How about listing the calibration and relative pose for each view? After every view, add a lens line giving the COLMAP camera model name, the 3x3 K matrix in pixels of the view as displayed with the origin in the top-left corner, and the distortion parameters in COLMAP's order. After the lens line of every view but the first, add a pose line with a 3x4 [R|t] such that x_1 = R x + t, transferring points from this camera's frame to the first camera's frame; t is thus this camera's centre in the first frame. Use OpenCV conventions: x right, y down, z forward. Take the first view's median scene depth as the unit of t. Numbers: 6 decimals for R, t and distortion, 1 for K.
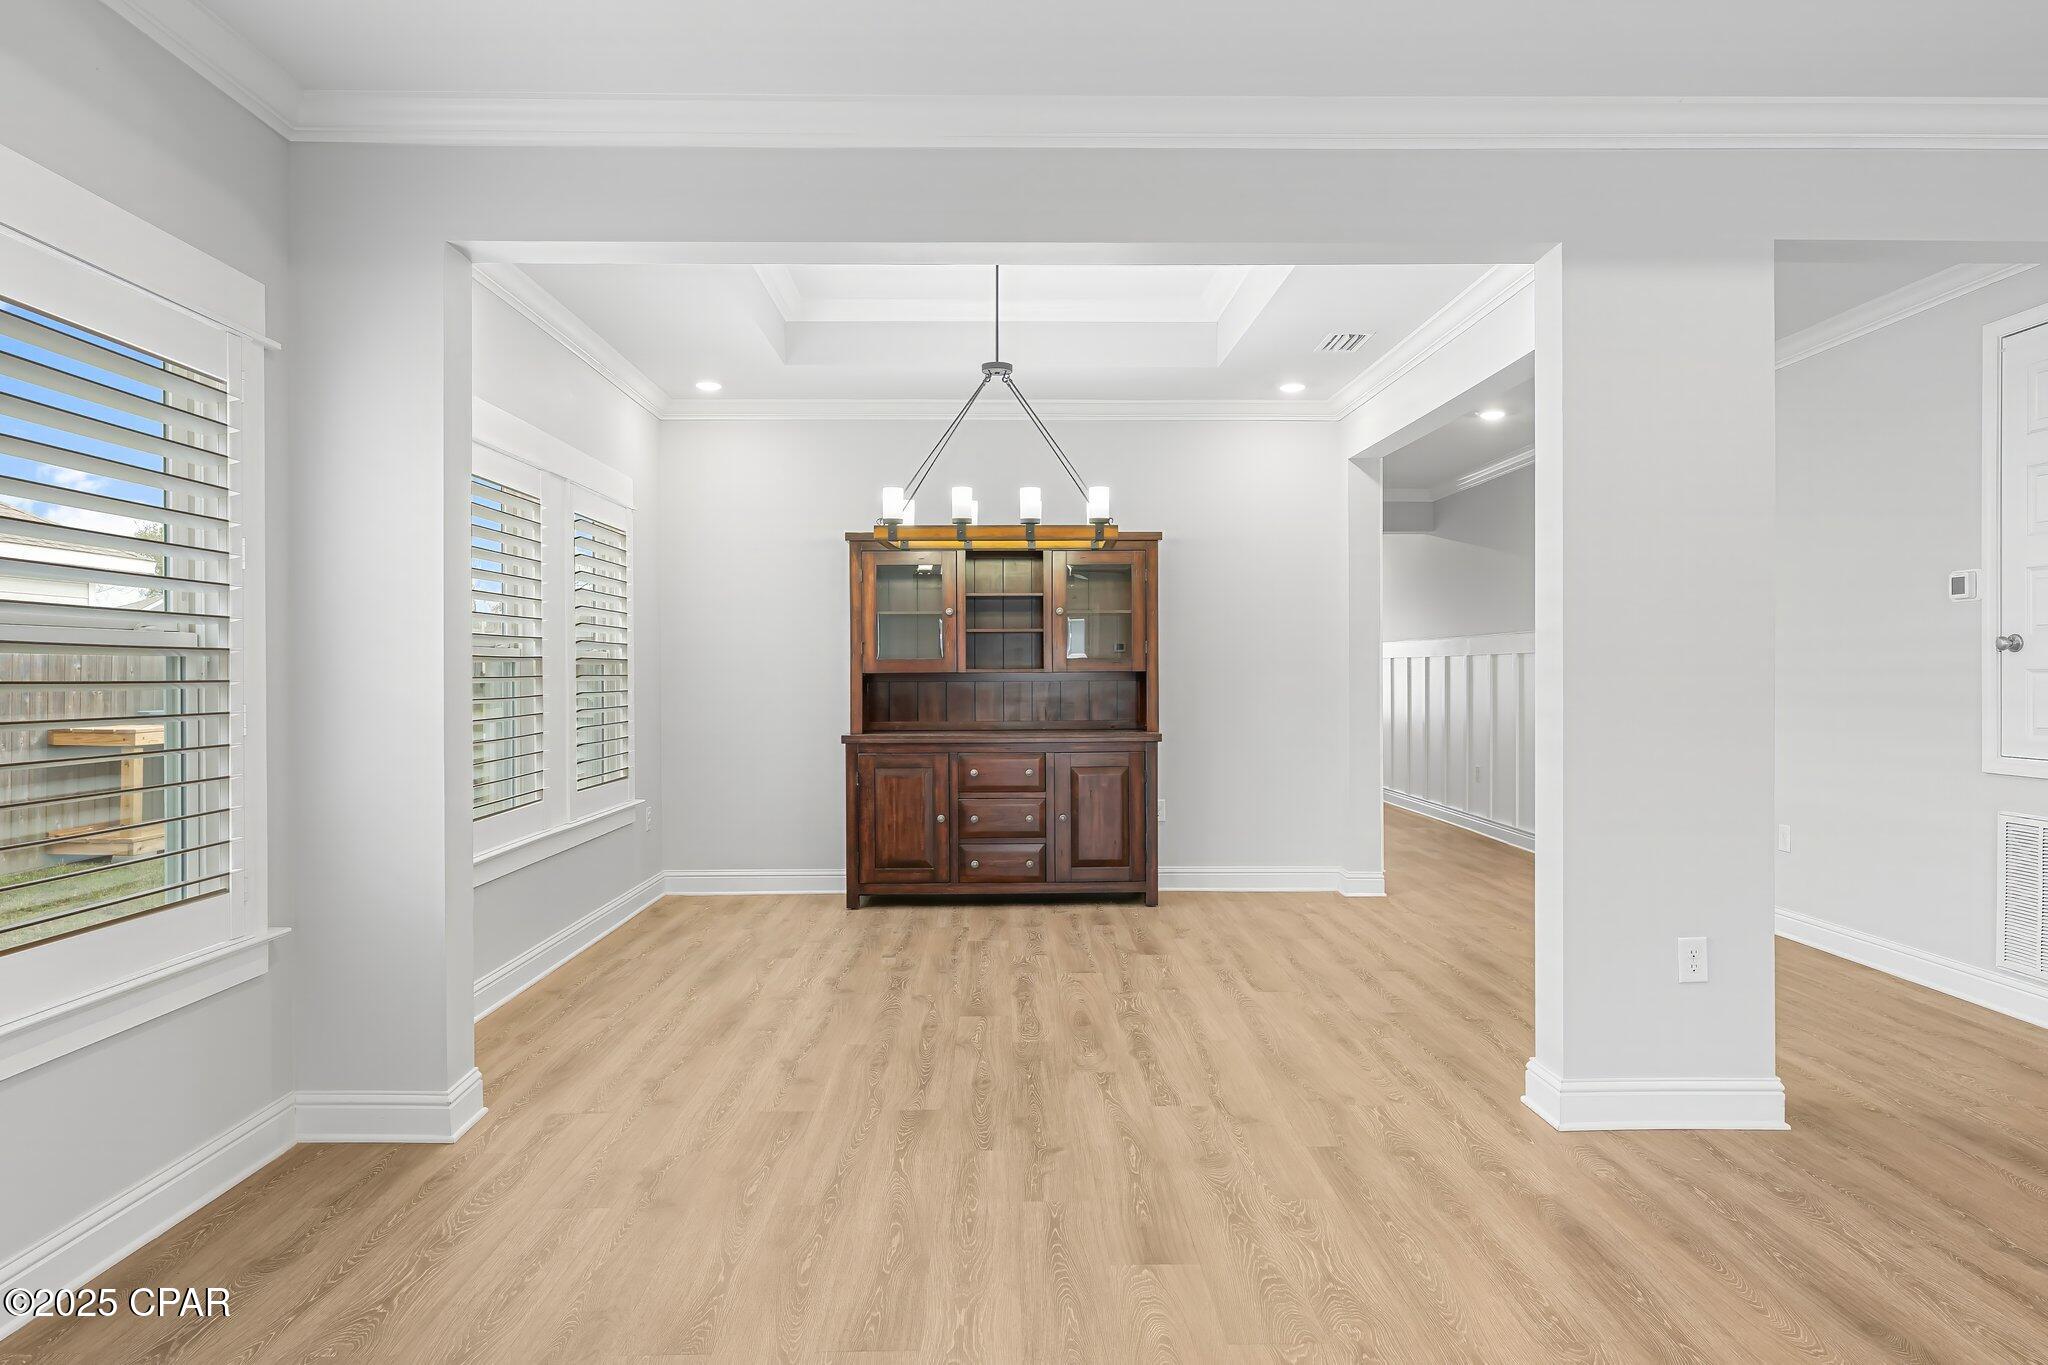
lens RADIAL K [[1191.8, 0, 1024.0], [0, 1191.8, 682.5], [0, 0, 1]] dist [0.001058, 0.000134]
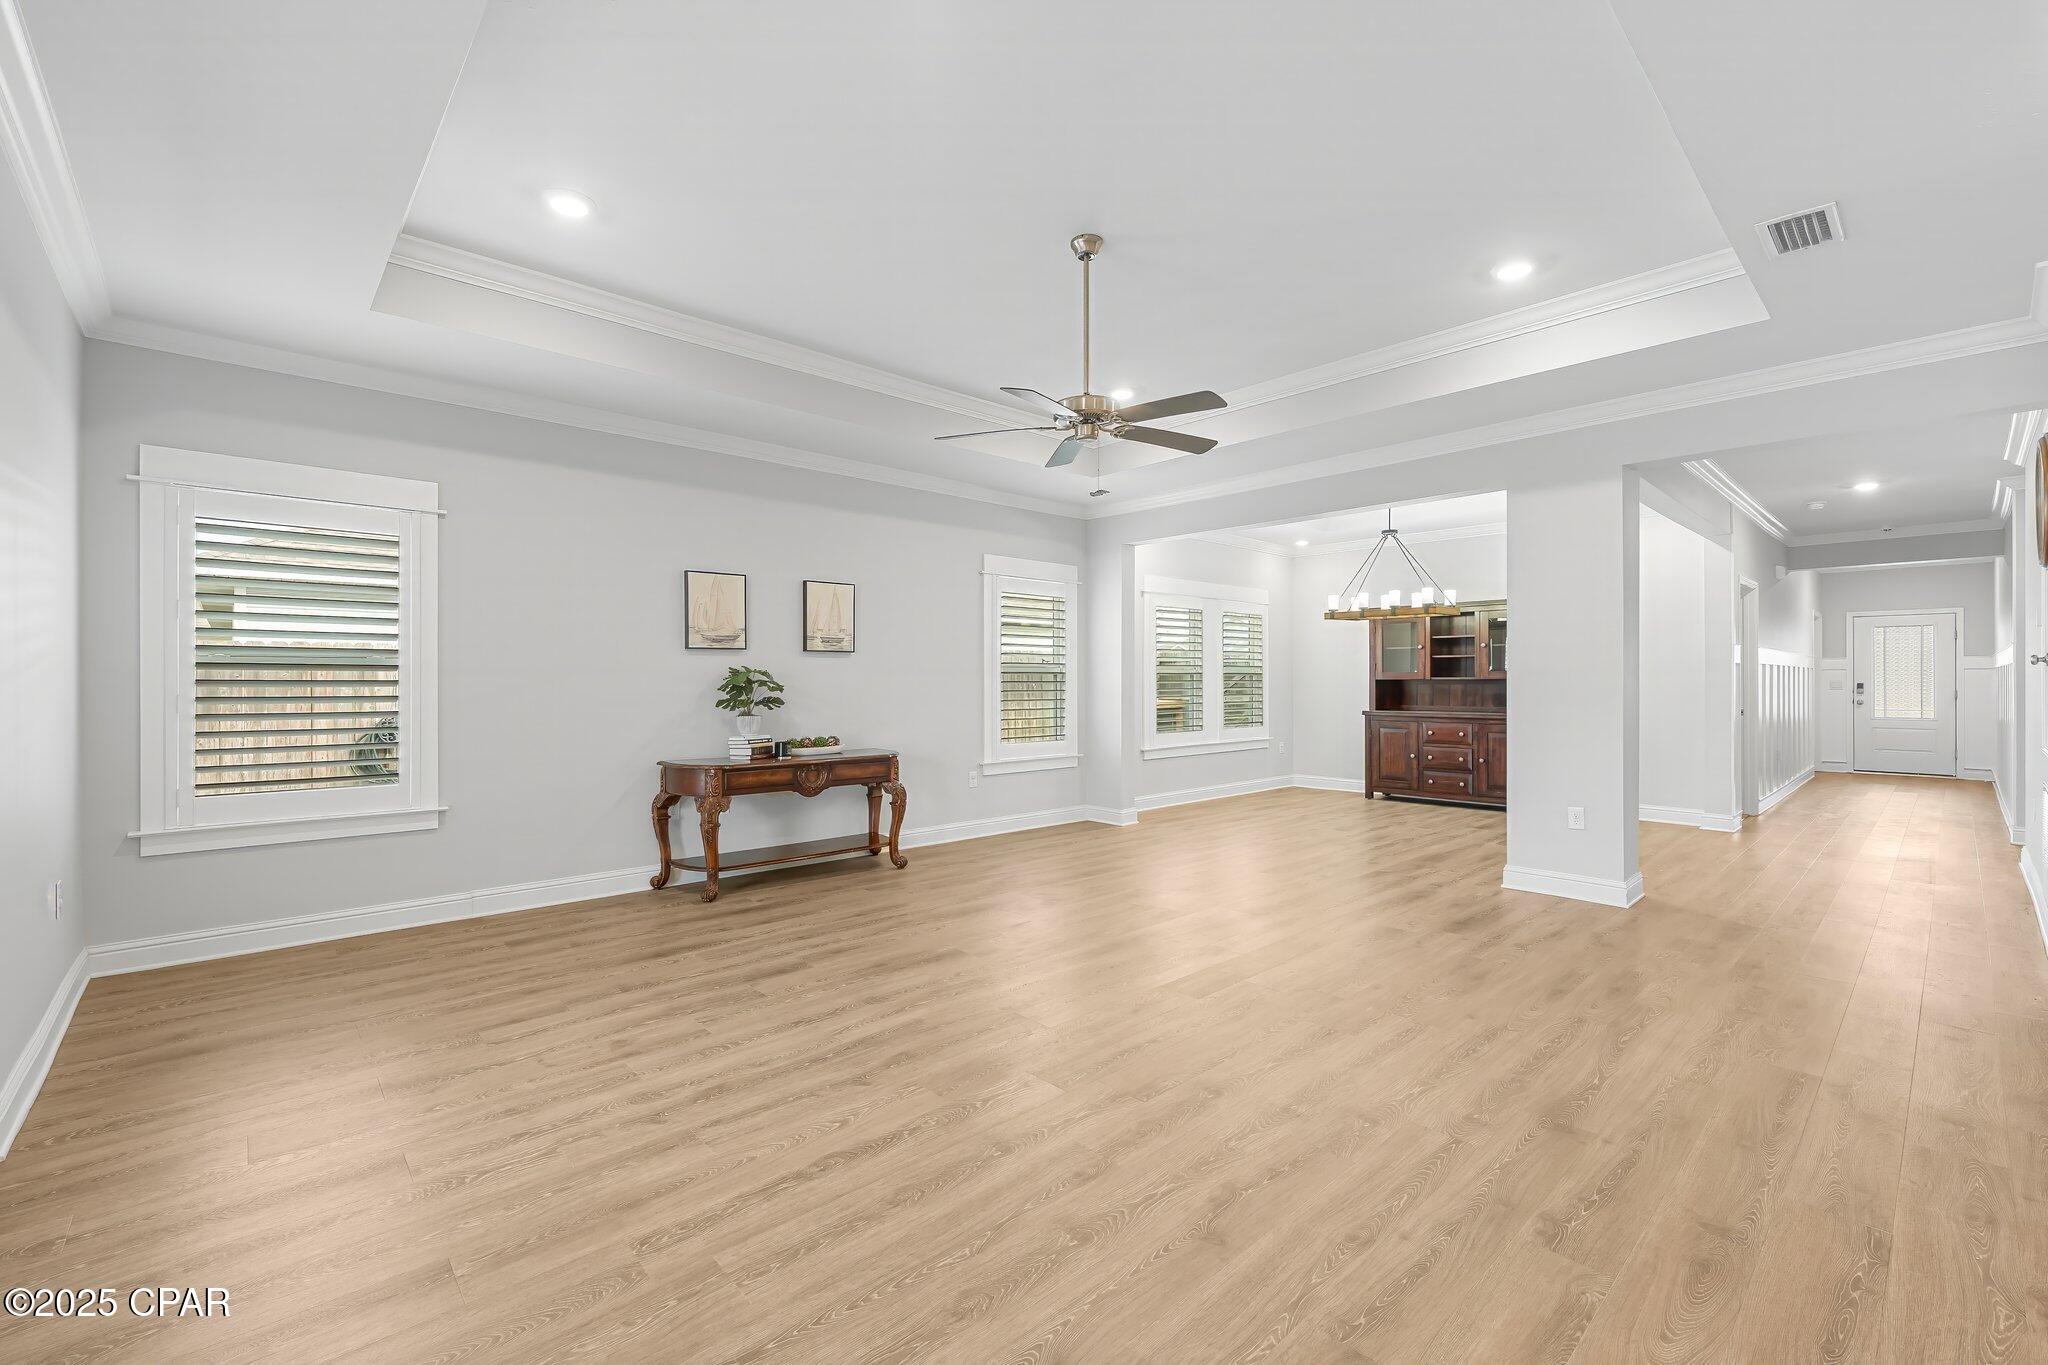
lens RADIAL K [[872.0, 0, 1015.0], [0, 872.0, 675.4], [0, 0, 1]] dist [-0.001305, -0.000482]
pose [[0.652467, -0.001528, -0.757815, 0.575299], [-0.007949, 0.999929, -0.008860, 0.002656], [0.757775, 0.011805, 0.652409, -0.393976]]
